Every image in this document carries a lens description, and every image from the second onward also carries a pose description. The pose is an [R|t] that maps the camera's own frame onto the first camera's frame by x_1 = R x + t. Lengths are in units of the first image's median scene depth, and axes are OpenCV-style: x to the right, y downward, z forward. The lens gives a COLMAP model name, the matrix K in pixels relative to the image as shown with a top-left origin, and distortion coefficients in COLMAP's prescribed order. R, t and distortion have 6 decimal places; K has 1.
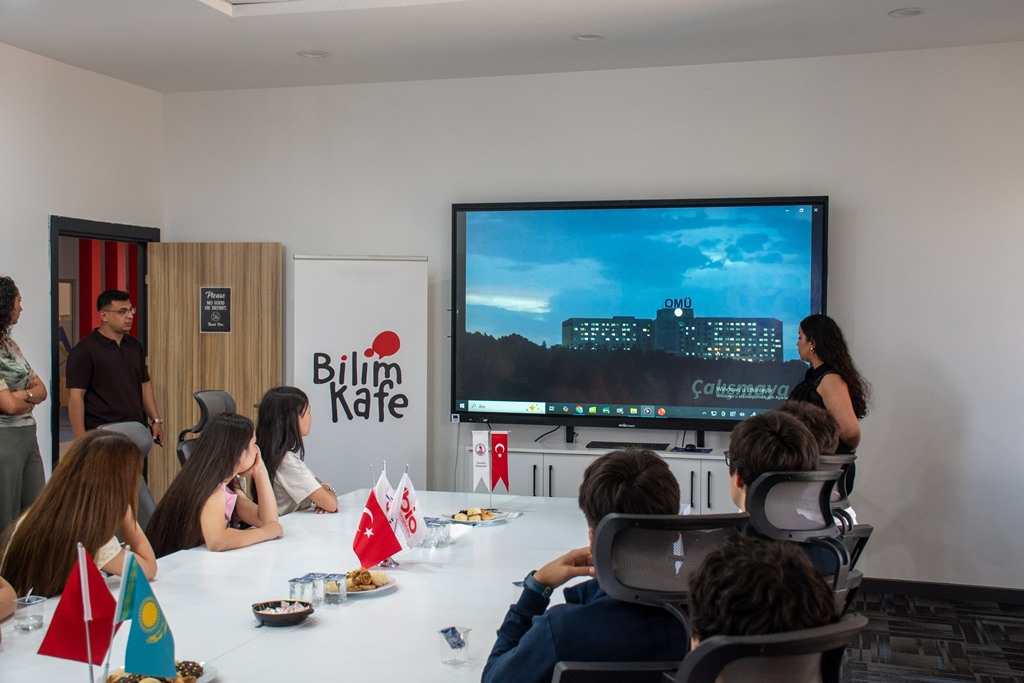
lens RADIAL K [[1265.5, 0, 511.5], [0, 1265.5, 341.8], [0, 0, 1]] dist [0.005350, 0.000000]
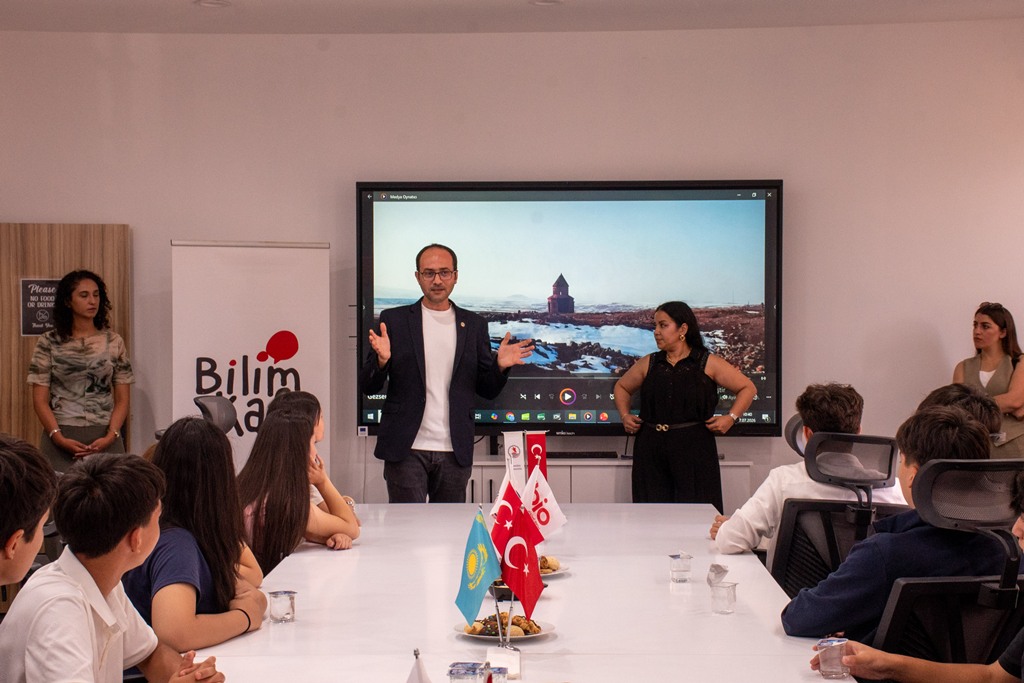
lens RADIAL K [[1818.9, 0, 512.5], [0, 1818.9, 341.9], [0, 0, 1]] dist [0.113655, 0.000000]
pose [[0.964447, -0.012187, 0.263996, -0.272949], [0.013880, 0.999893, -0.004548, 0.006764], [-0.263912, 0.008051, 0.964513, -0.221591]]
